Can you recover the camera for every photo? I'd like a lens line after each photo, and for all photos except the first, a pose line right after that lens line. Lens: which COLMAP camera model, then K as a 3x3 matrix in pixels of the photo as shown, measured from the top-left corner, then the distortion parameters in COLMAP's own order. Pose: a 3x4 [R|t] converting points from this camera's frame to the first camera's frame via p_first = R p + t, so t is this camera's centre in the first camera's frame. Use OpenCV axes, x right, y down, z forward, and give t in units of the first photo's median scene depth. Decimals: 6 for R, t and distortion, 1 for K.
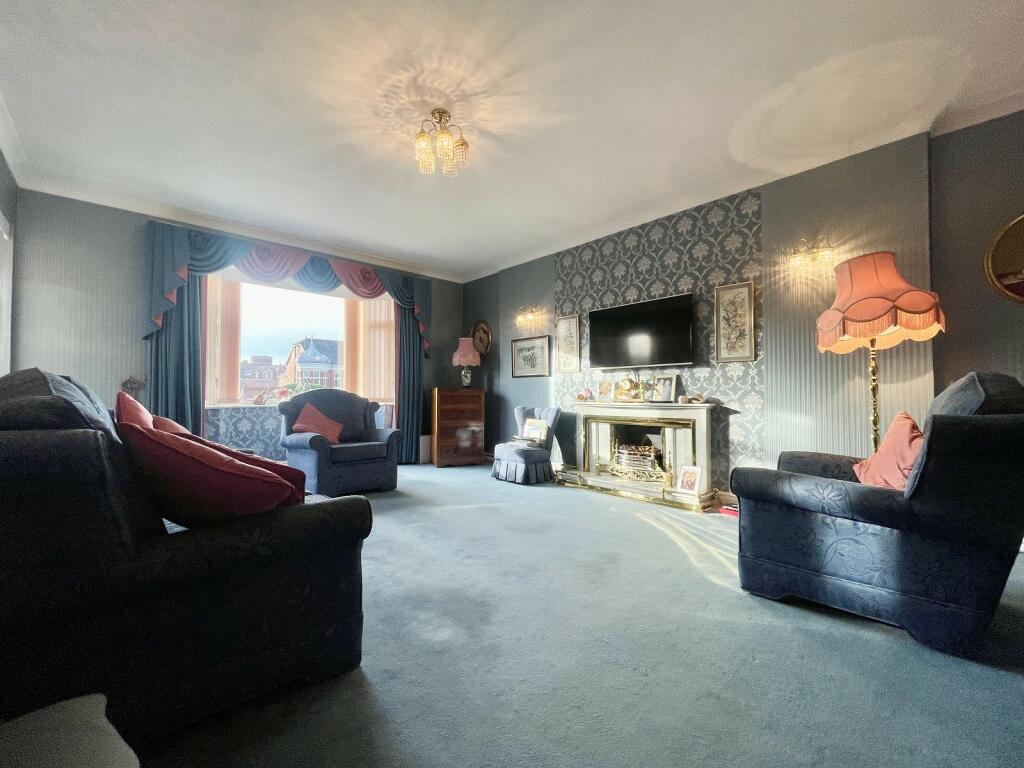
lens RADIAL K [[411.3, 0, 517.0], [0, 411.3, 387.3], [0, 0, 1]] dist [-0.002828, -0.000307]
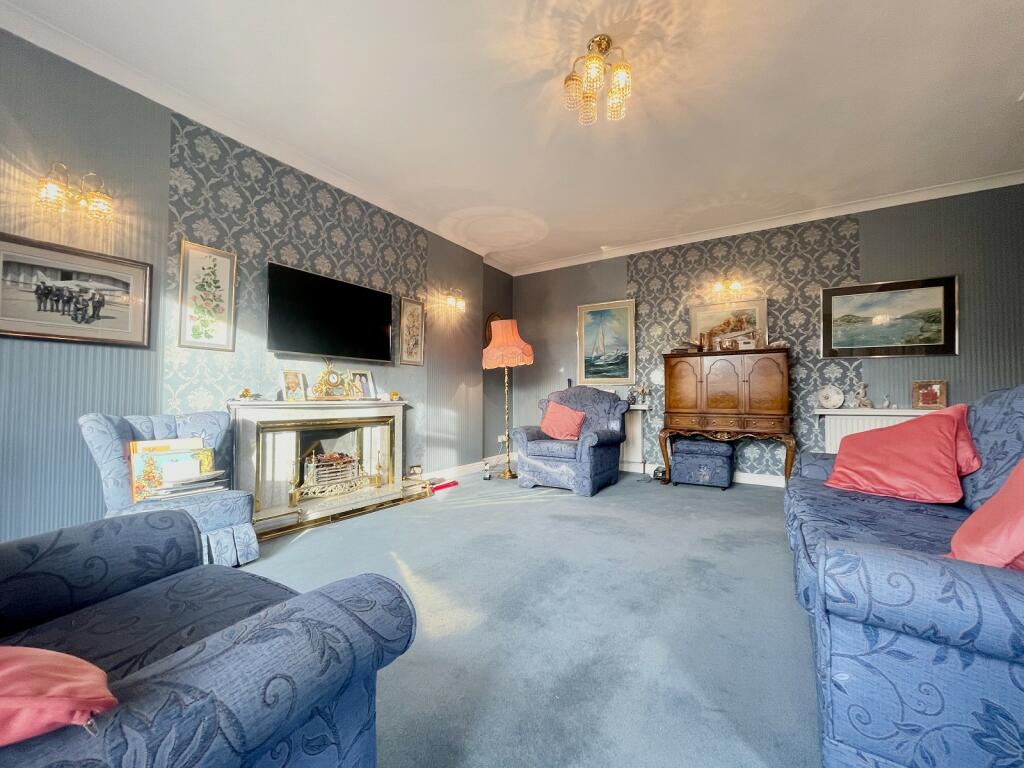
lens RADIAL K [[411.3, 0, 517.0], [0, 411.3, 387.9], [0, 0, 1]] dist [-0.002828, -0.000307]
pose [[-0.211699, 0.034071, 0.976741, -0.558822], [-0.014445, 0.999174, -0.037984, 0.035637], [-0.977228, -0.022150, -0.211032, 0.785801]]
